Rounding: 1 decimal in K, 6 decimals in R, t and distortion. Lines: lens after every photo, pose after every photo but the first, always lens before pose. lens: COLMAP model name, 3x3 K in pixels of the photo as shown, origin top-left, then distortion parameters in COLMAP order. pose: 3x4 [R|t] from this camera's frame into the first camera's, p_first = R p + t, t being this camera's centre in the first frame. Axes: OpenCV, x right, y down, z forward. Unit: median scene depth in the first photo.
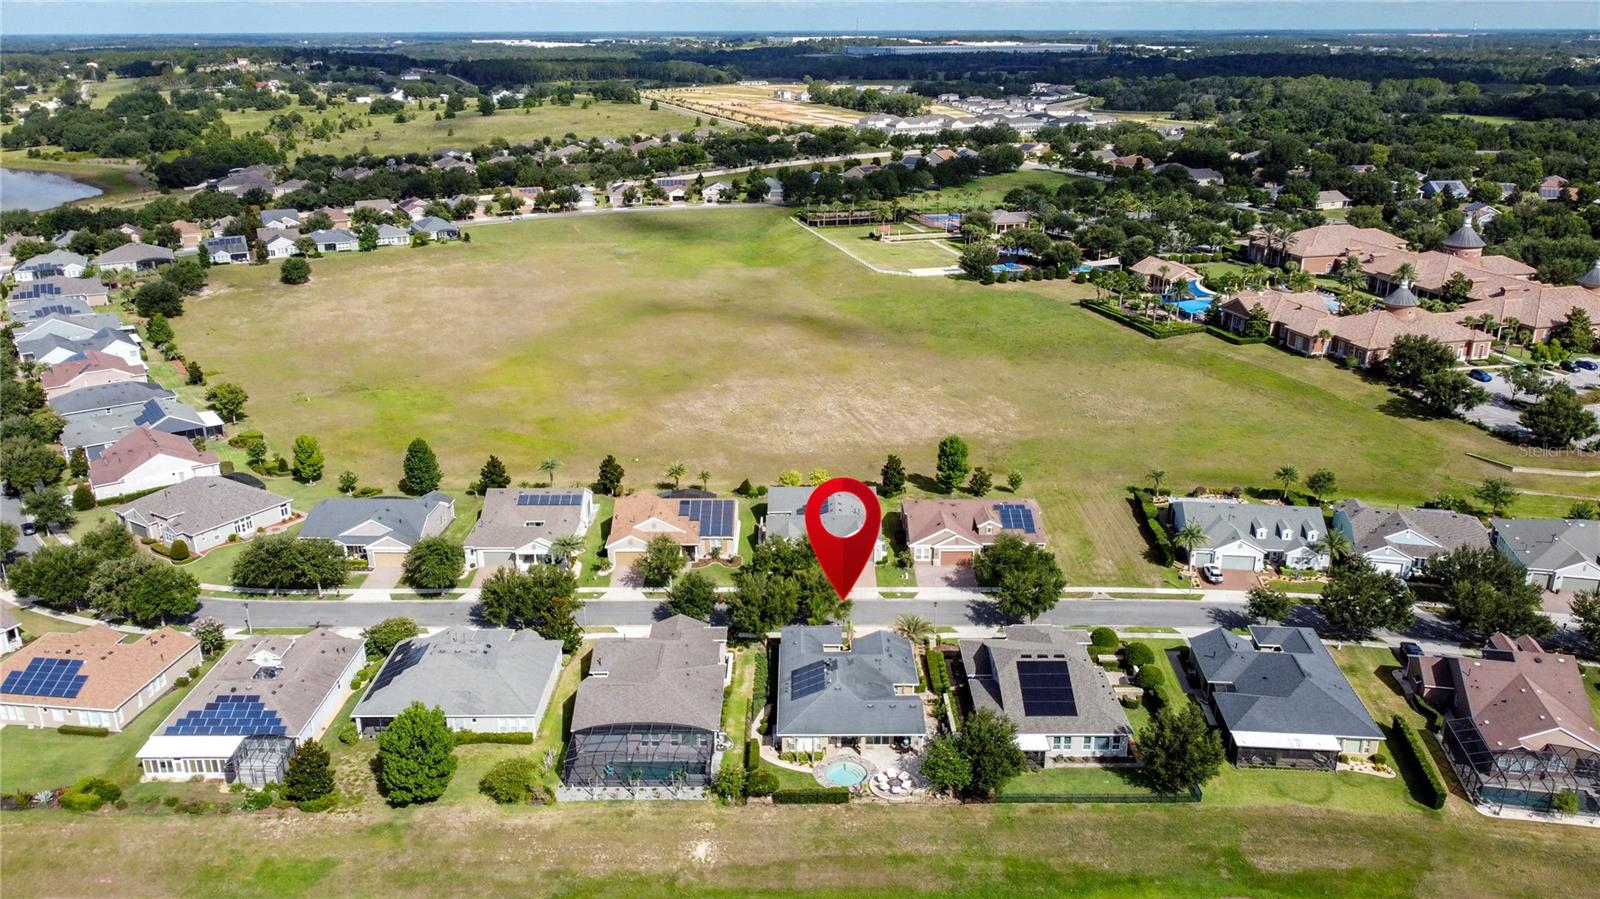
lens RADIAL K [[1208.0, 0, 800.0], [0, 1208.0, 449.5], [0, 0, 1]] dist [-0.000119, -0.007541]
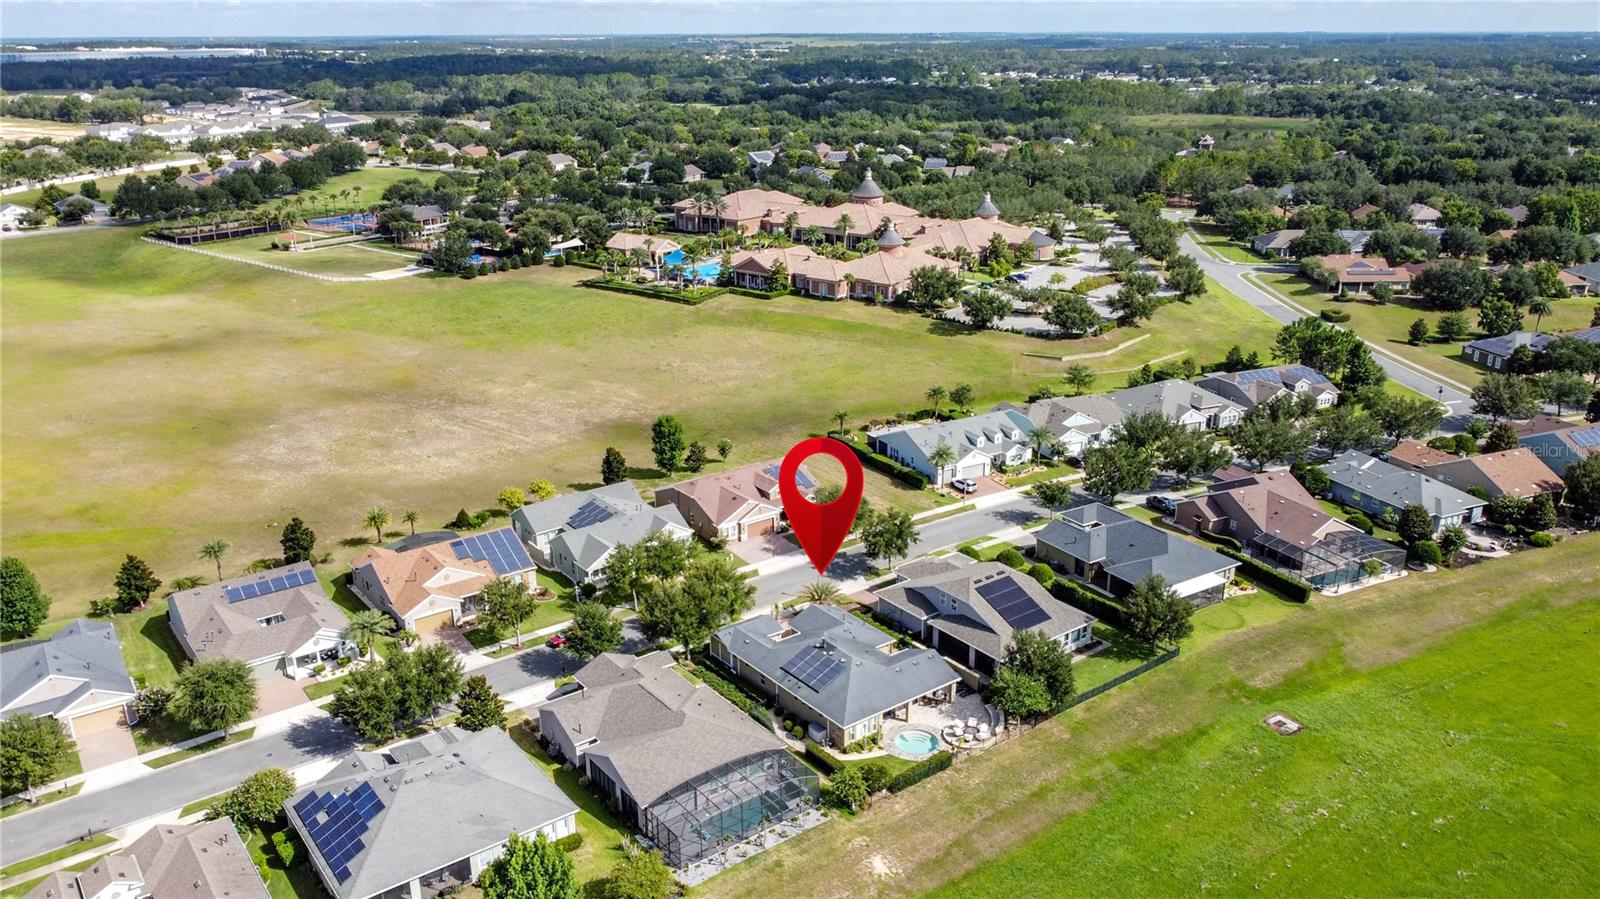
lens RADIAL K [[1208.0, 0, 800.0], [0, 1208.0, 449.5], [0, 0, 1]] dist [-0.000119, -0.007541]
pose [[0.794023, -0.197393, 0.574947, -0.391796], [0.200251, 0.977954, 0.059202, -0.022791], [-0.573958, 0.068126, 0.816046, 0.191483]]
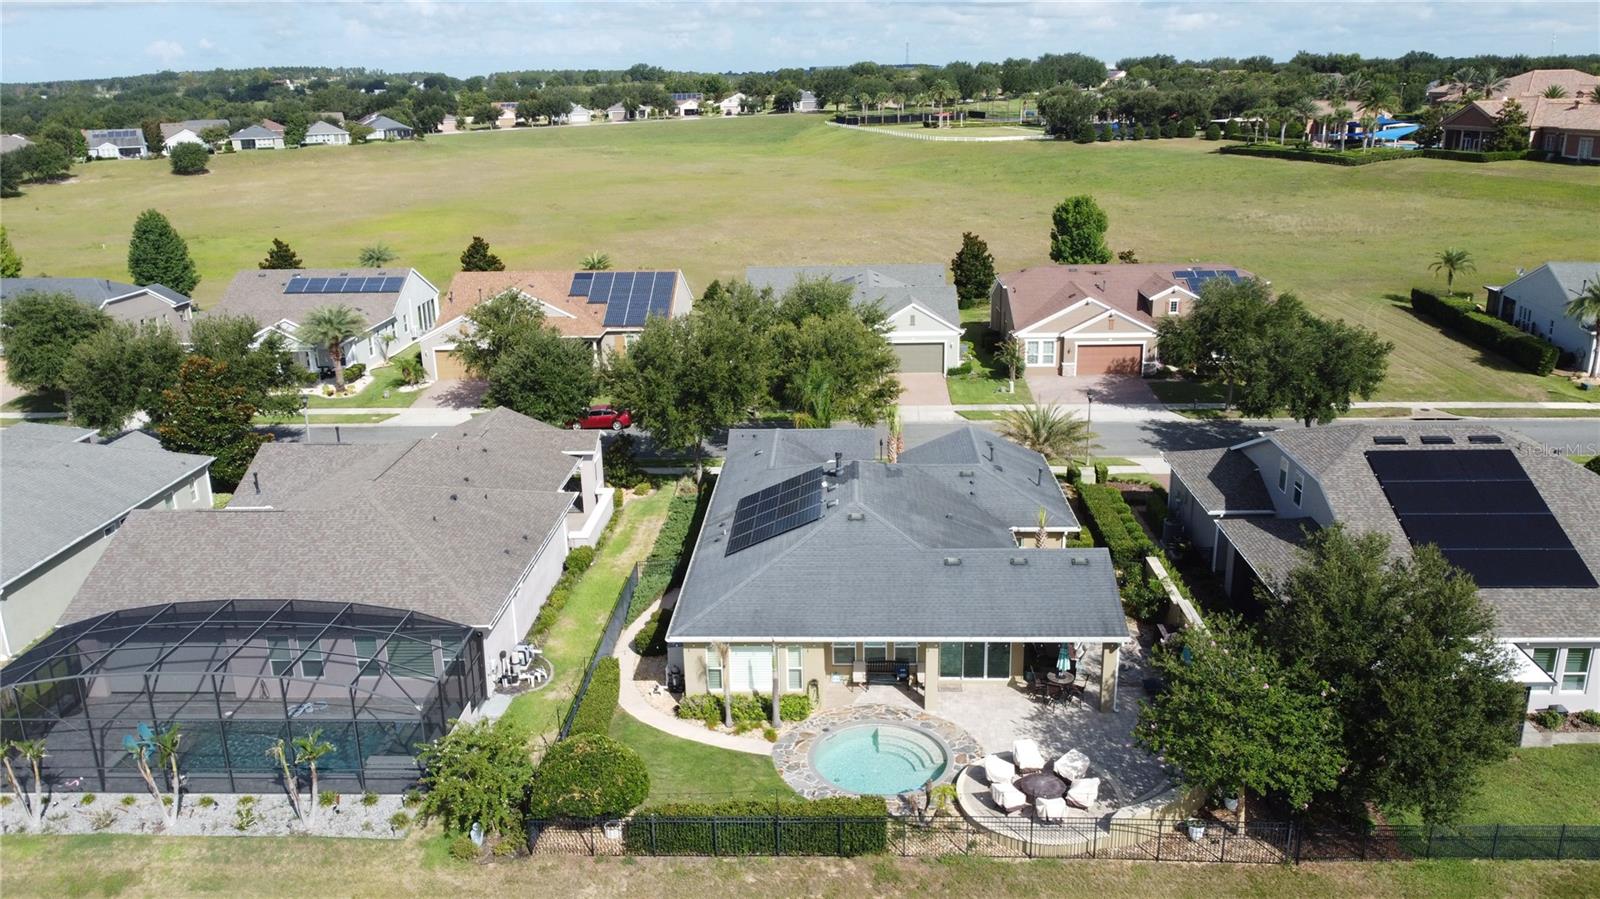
lens RADIAL K [[1208.0, 0, 800.0], [0, 1208.0, 449.5], [0, 0, 1]] dist [-0.000119, -0.007541]
pose [[0.999063, -0.004526, -0.043050, 0.023166], [0.002955, 0.999330, -0.036473, 0.146358], [0.043187, 0.036312, 0.998407, 0.501146]]
